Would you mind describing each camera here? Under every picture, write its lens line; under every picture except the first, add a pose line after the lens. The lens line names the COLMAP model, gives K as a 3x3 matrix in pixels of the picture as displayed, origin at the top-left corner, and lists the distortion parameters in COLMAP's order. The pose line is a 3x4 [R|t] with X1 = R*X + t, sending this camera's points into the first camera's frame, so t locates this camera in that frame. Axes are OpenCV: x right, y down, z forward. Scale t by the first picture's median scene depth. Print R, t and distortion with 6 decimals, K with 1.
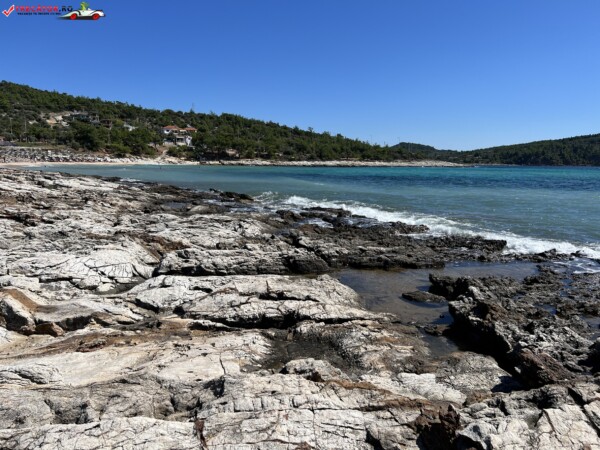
lens RADIAL K [[458.5, 0, 300.0], [0, 458.5, 225.0], [0, 0, 1]] dist [0.064150, -0.077140]
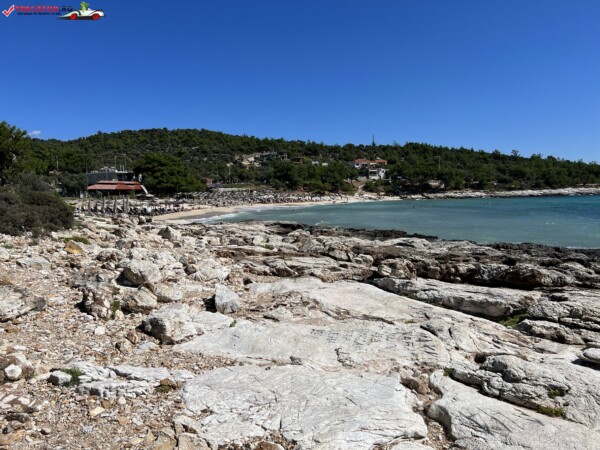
lens RADIAL K [[458.5, 0, 300.0], [0, 458.5, 225.0], [0, 0, 1]] dist [0.064150, -0.077140]
pose [[0.944133, -0.017954, -0.329074, -0.100261], [-0.005738, 0.997468, -0.070883, -0.018524], [0.329513, 0.068811, 0.941640, 0.109506]]
